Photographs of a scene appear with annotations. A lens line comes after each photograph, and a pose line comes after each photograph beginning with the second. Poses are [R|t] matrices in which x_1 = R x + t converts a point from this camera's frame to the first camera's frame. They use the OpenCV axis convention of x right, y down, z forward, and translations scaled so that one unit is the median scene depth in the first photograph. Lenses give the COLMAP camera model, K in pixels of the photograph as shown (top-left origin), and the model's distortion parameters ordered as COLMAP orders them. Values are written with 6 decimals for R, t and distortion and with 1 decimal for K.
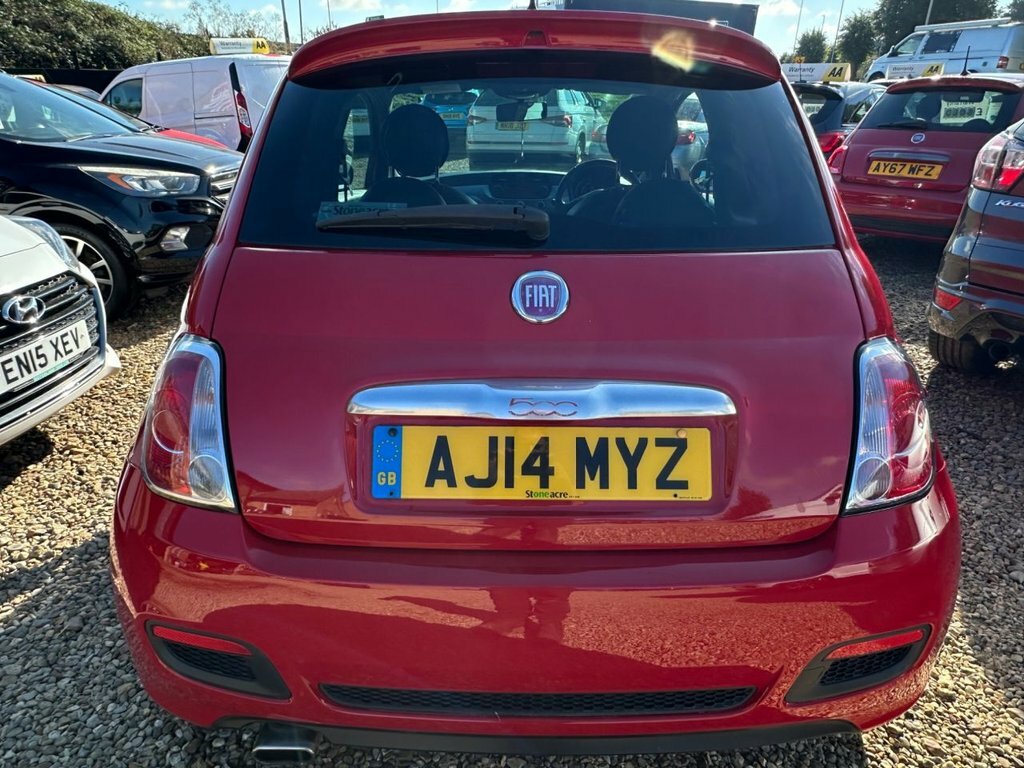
lens RADIAL K [[636.0, 0, 500.5], [0, 636.0, 377.8], [0, 0, 1]] dist [-0.007329, 0.004091]
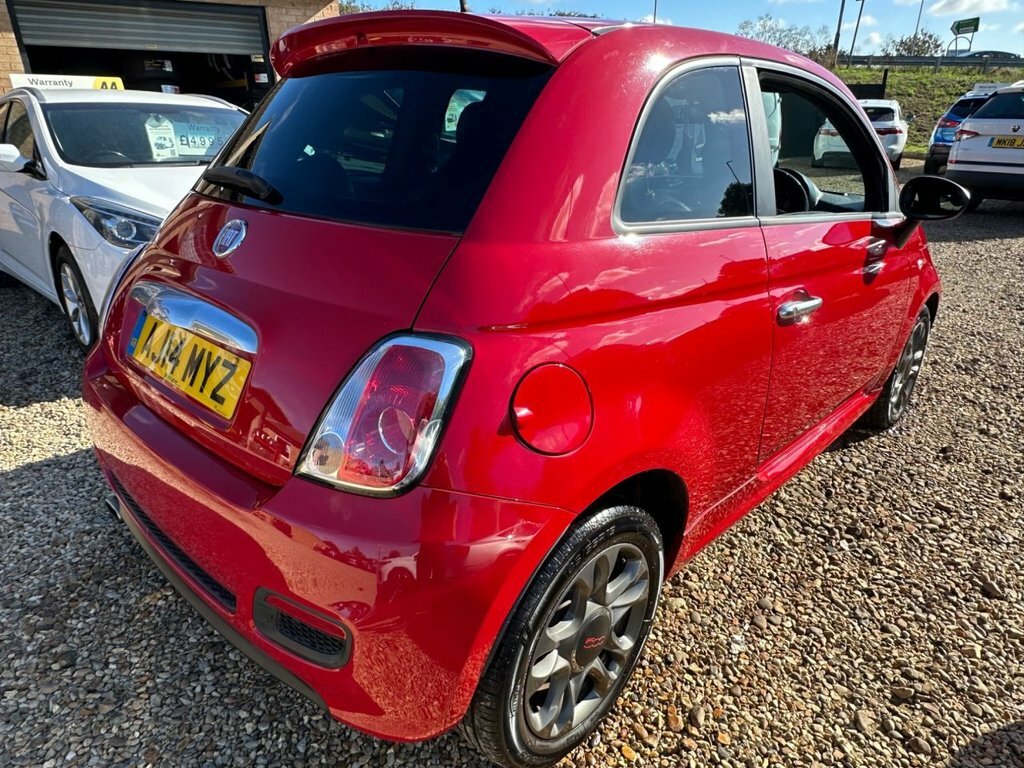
lens RADIAL K [[636.0, 0, 516.0], [0, 636.0, 384.8], [0, 0, 1]] dist [-0.007329, 0.004091]
pose [[0.747099, 0.258928, -0.612209, 0.111392], [-0.265860, 0.960534, 0.081811, -0.007768], [0.609230, 0.101640, 0.786453, 0.032927]]
